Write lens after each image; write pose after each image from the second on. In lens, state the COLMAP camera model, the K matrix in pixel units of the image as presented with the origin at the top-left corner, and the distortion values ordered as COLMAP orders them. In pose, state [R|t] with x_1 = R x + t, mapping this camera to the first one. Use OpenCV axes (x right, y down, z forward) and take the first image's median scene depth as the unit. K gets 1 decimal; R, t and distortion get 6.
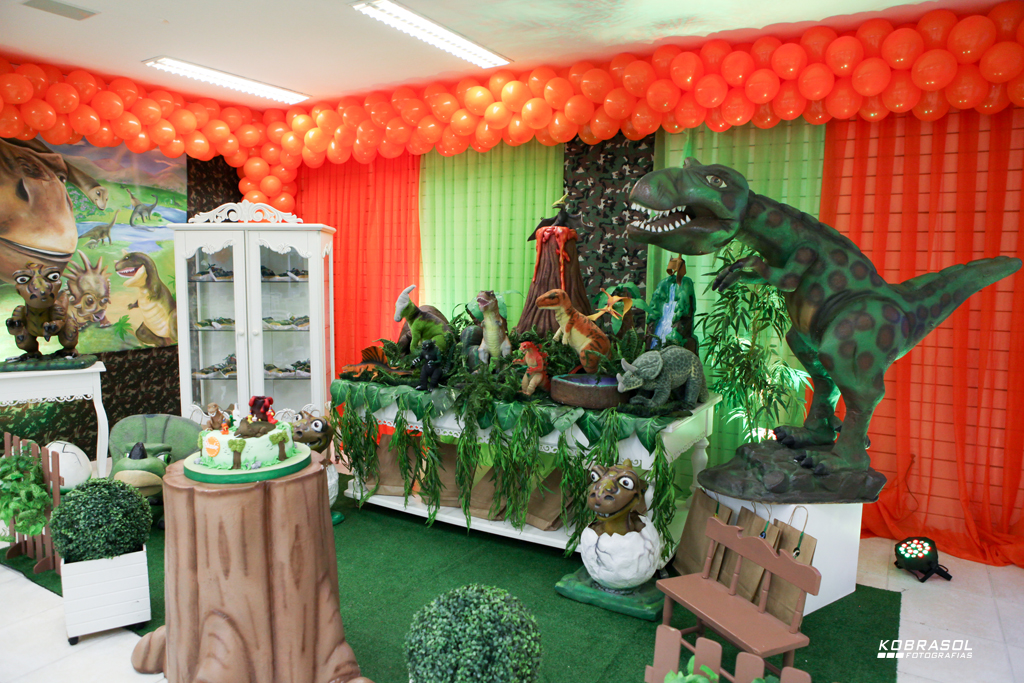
lens RADIAL K [[738.4, 0, 513.2], [0, 738.4, 332.8], [0, 0, 1]] dist [-0.025269, 0.027944]
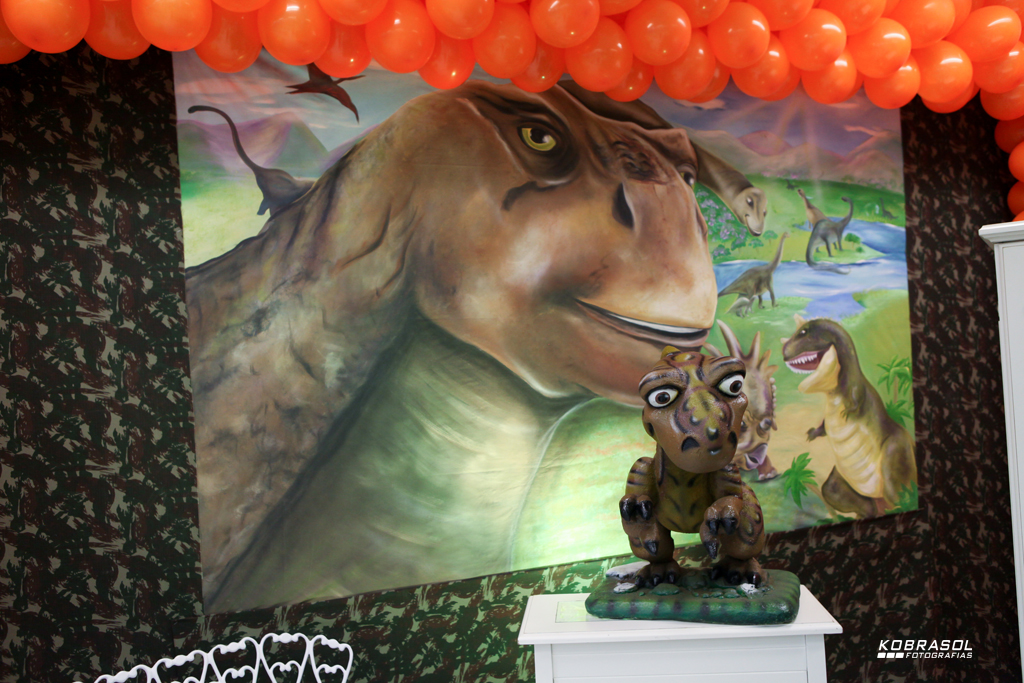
lens RADIAL K [[884.5, 0, 511.7], [0, 884.5, 340.9], [0, 0, 1]] dist [0.005785, 0.003141]
pose [[0.795788, -0.059283, -0.602666, -0.338767], [0.001949, 0.995442, -0.095346, -0.043067], [0.605572, 0.074700, 0.792277, 0.443327]]
